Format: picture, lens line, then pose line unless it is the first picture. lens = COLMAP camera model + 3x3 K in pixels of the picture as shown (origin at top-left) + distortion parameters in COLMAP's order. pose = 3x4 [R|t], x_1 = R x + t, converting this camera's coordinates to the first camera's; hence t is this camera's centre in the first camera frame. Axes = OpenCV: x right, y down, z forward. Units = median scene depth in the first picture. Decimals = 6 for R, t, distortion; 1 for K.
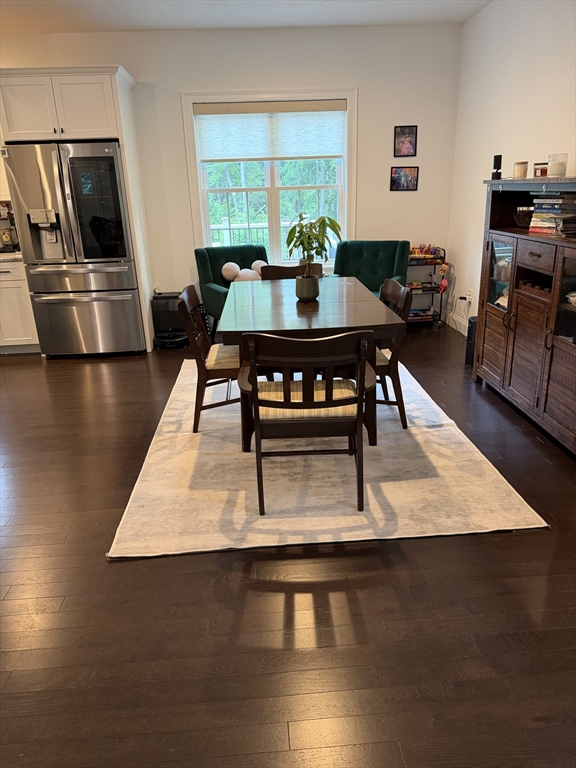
lens RADIAL K [[532.3, 0, 288.0], [0, 532.3, 384.0], [0, 0, 1]] dist [0.014311, 0.001042]
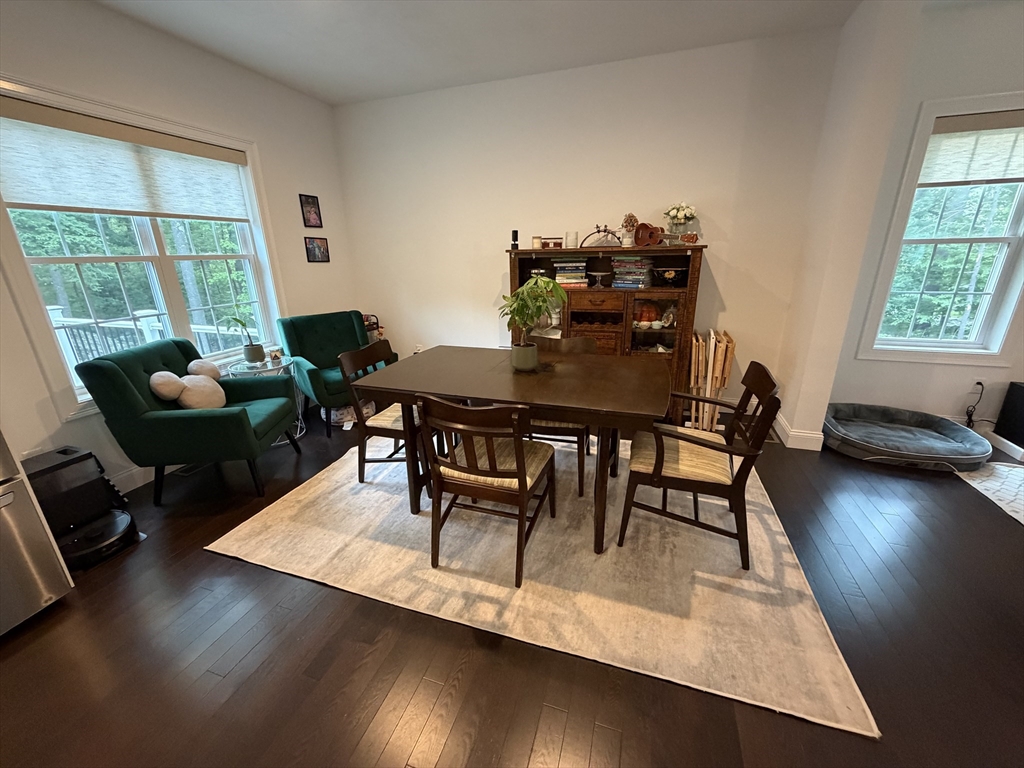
lens RADIAL K [[408.0, 0, 502.8], [0, 408.0, 387.1], [0, 0, 1]] dist [0.000105, -0.000381]
pose [[0.389340, -0.266173, 0.881797, -0.376873], [0.327550, 0.934769, 0.137540, -0.151083], [-0.860886, 0.235283, 0.451128, 0.456464]]
